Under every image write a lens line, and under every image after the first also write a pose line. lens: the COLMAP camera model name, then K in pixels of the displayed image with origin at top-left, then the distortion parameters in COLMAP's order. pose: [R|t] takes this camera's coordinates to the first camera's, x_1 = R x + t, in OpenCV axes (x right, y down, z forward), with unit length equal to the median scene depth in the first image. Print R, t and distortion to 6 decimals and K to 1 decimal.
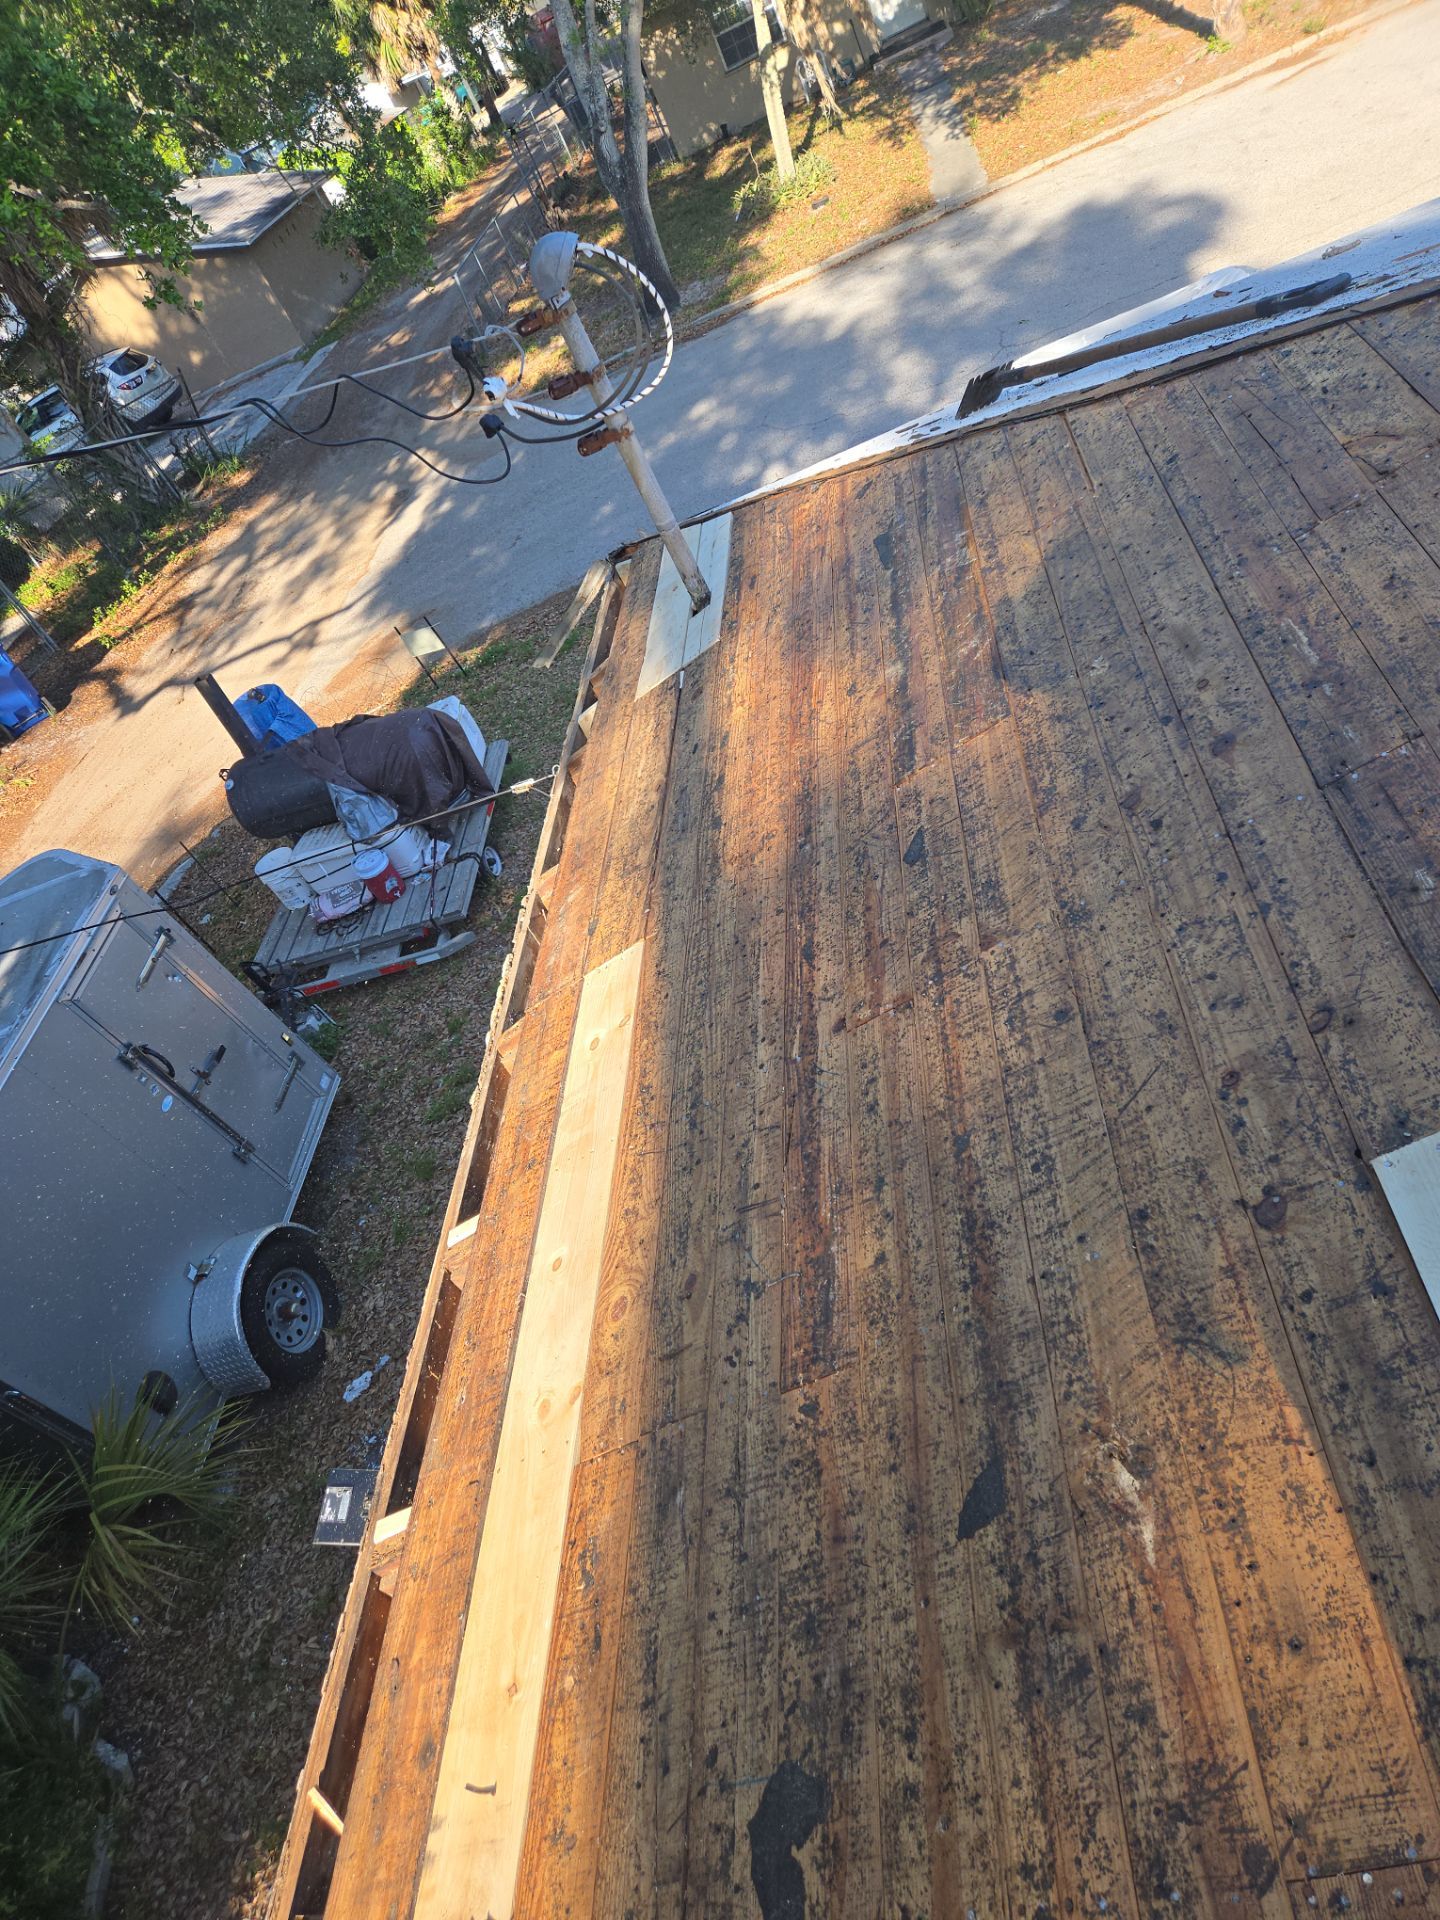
lens RADIAL K [[1301.3, 0, 685.7], [0, 1301.3, 935.7], [0, 0, 1]] dist [0.087226, -0.065362]
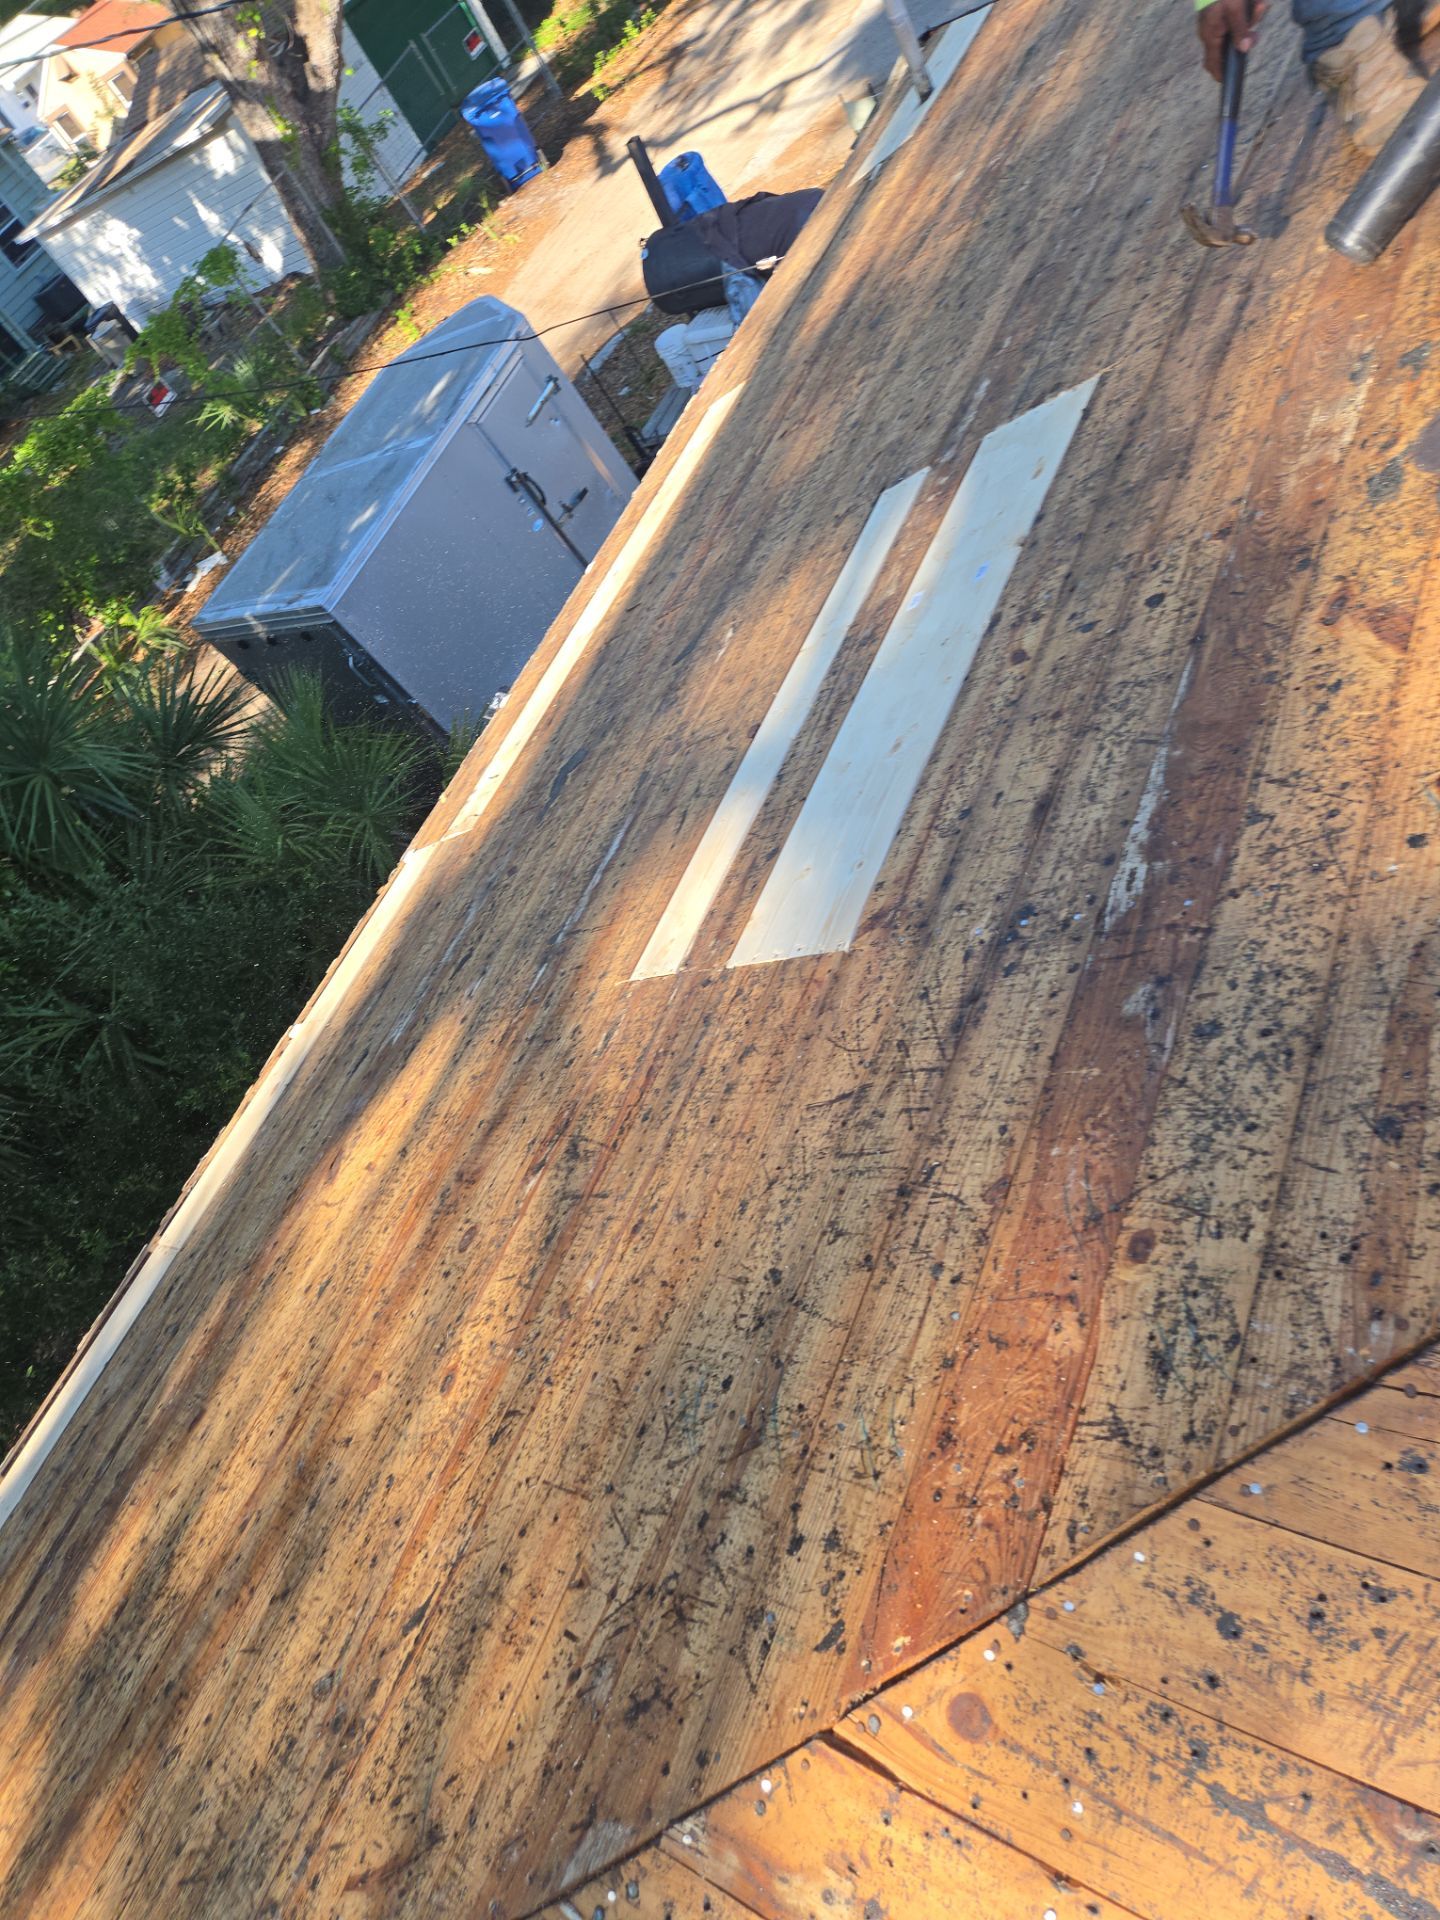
lens RADIAL K [[1301.3, 0, 672.5], [0, 1301.3, 954.2], [0, 0, 1]] dist [0.087226, -0.065362]
pose [[0.920238, 0.261076, -0.291549, 0.204132], [-0.147298, 0.921241, 0.360025, 0.030587], [0.362581, -0.288364, 0.886217, -0.205187]]
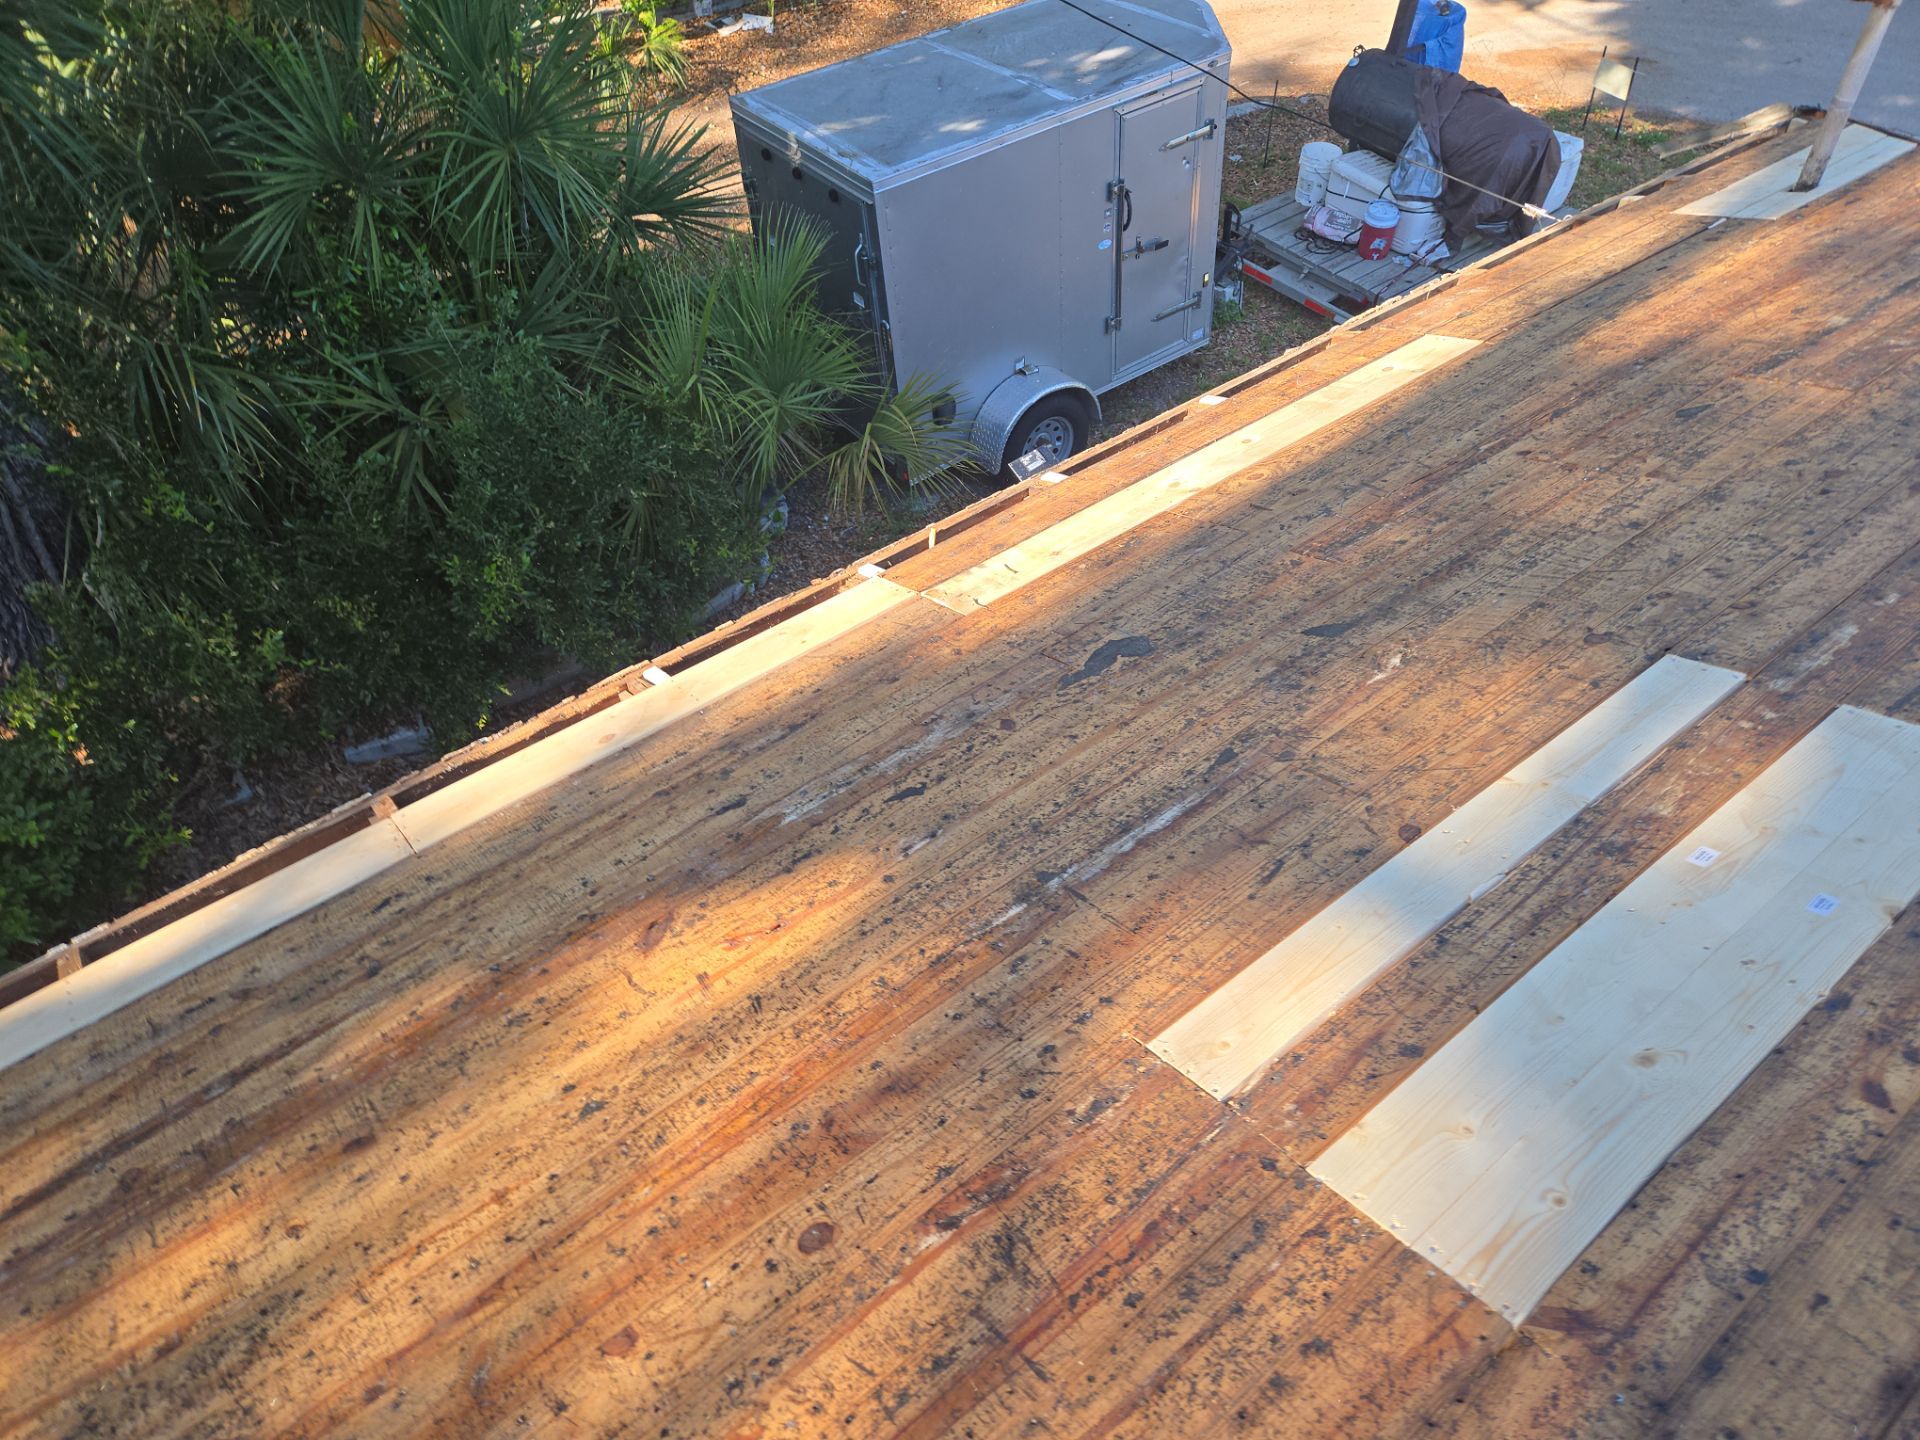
lens RADIAL K [[1301.3, 0, 947.5], [0, 1301.3, 710.4], [0, 0, 1]] dist [0.087226, -0.065362]
pose [[0.608902, 0.768083, -0.198208, 0.076248], [-0.676911, 0.633390, 0.374978, 0.042404], [0.413557, -0.094156, 0.905597, -0.168700]]
